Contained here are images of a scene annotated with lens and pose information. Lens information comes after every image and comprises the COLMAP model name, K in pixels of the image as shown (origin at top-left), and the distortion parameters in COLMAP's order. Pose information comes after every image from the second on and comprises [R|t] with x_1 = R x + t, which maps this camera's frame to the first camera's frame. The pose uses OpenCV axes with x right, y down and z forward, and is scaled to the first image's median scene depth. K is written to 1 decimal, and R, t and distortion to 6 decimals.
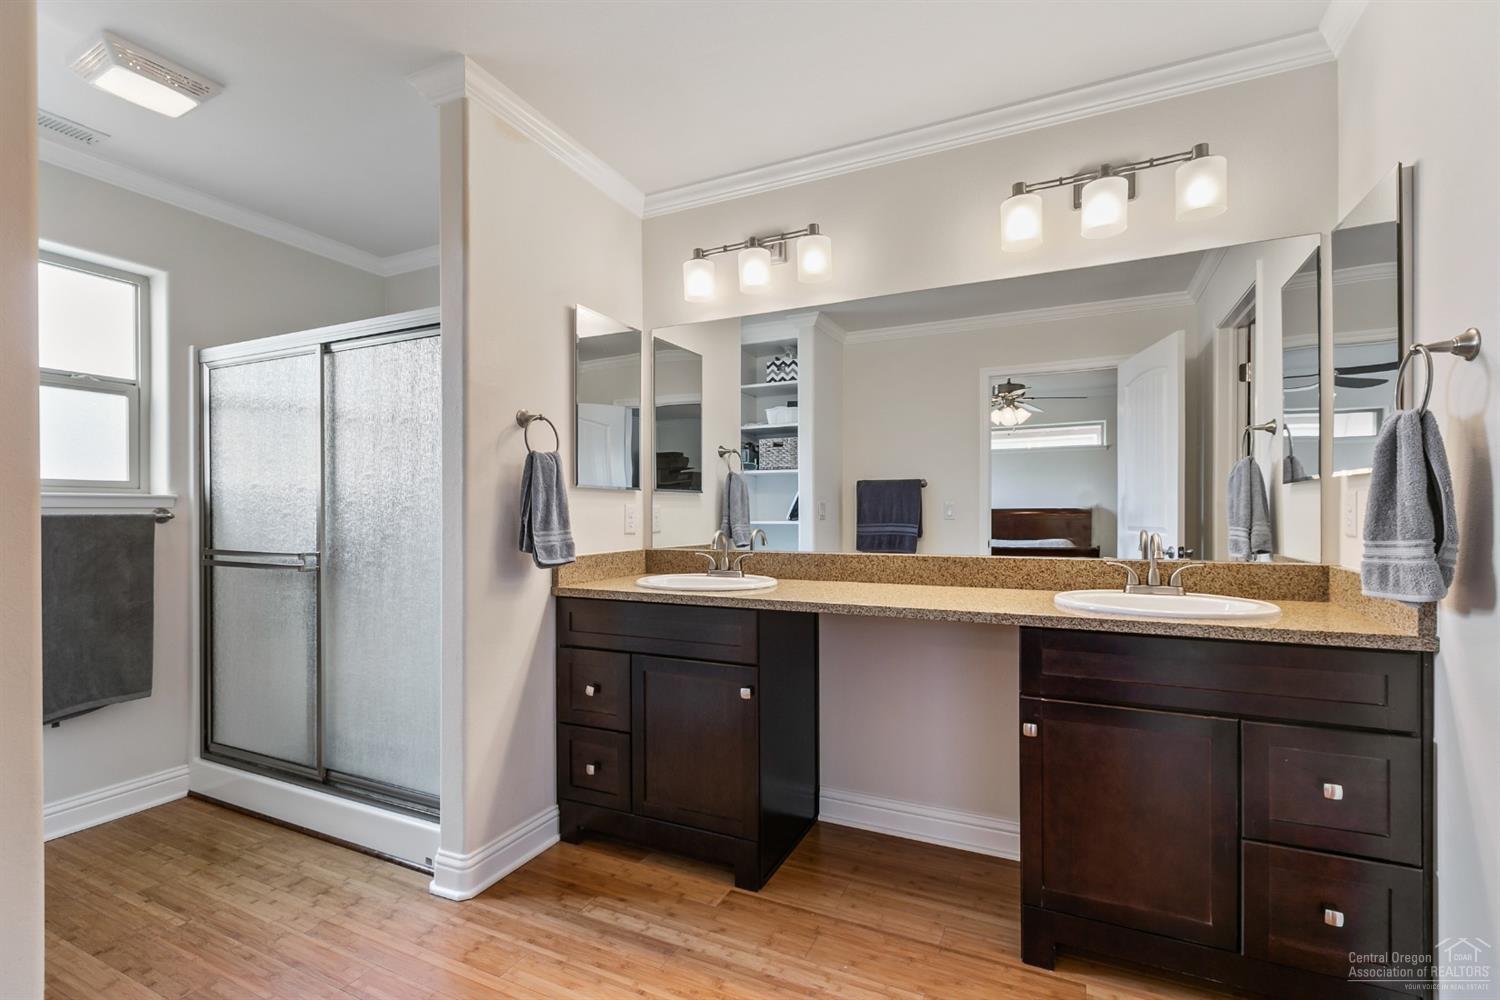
lens RADIAL K [[671.6, 0, 752.5], [0, 671.6, 486.1], [0, 0, 1]] dist [0.000356, -0.000168]
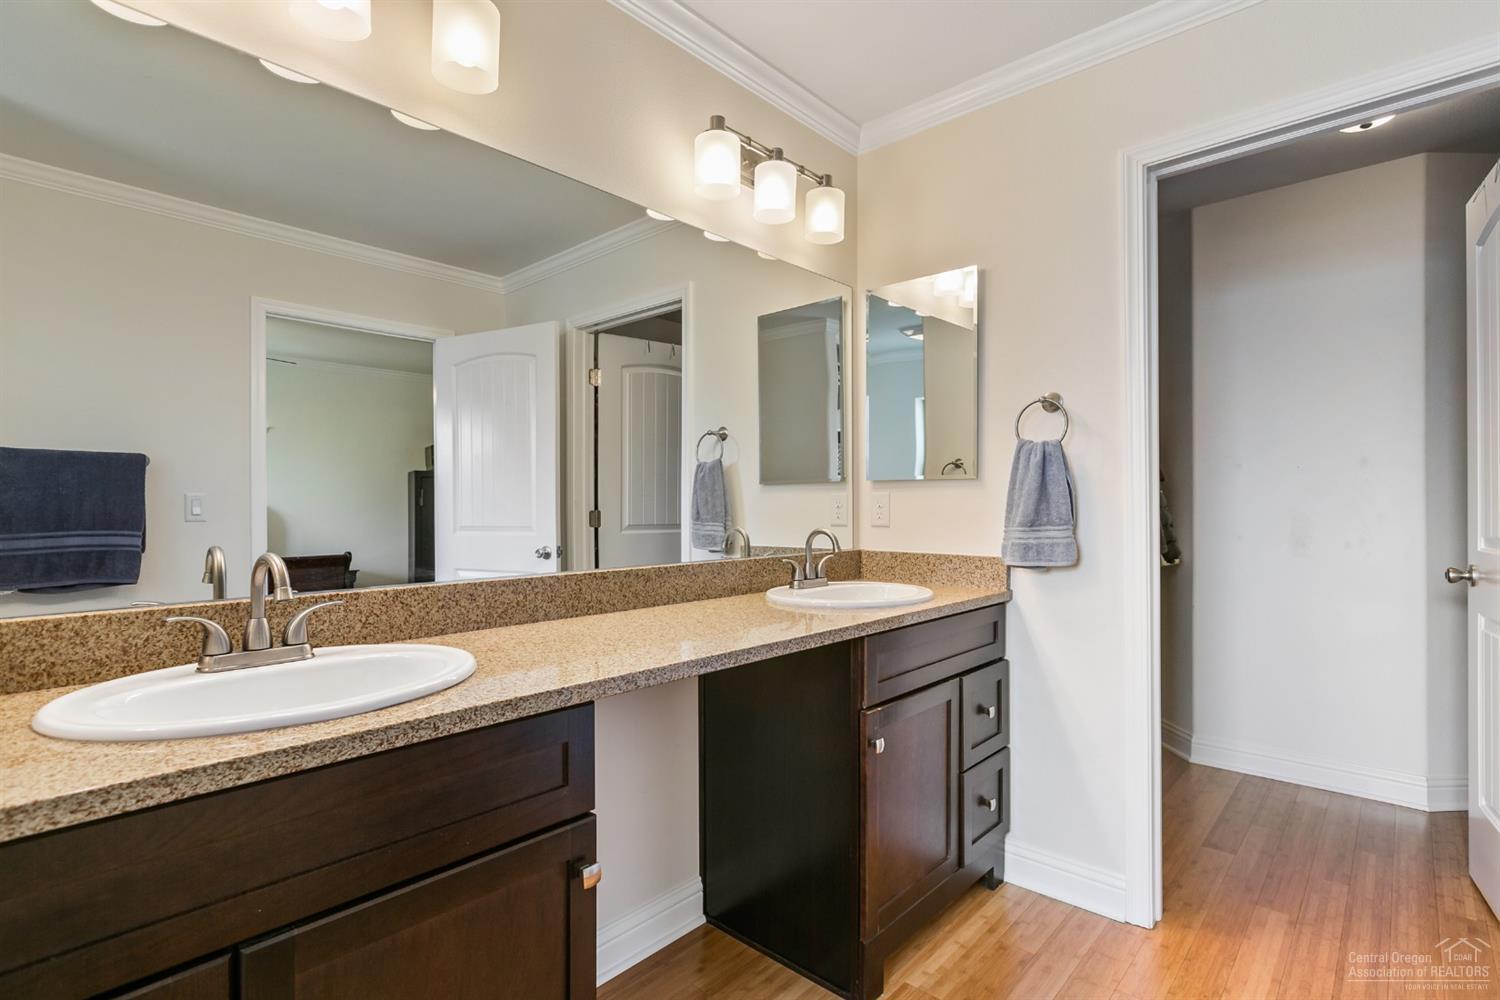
lens RADIAL K [[722.6, 0, 750.0], [0, 722.6, 500.0], [0, 0, 1]] dist [0.009550, -0.000552]
pose [[0.300455, 0.011692, 0.953724, -0.424119], [-0.034115, 0.999417, -0.001505, 0.026122], [-0.953186, -0.032084, 0.300679, 0.643174]]
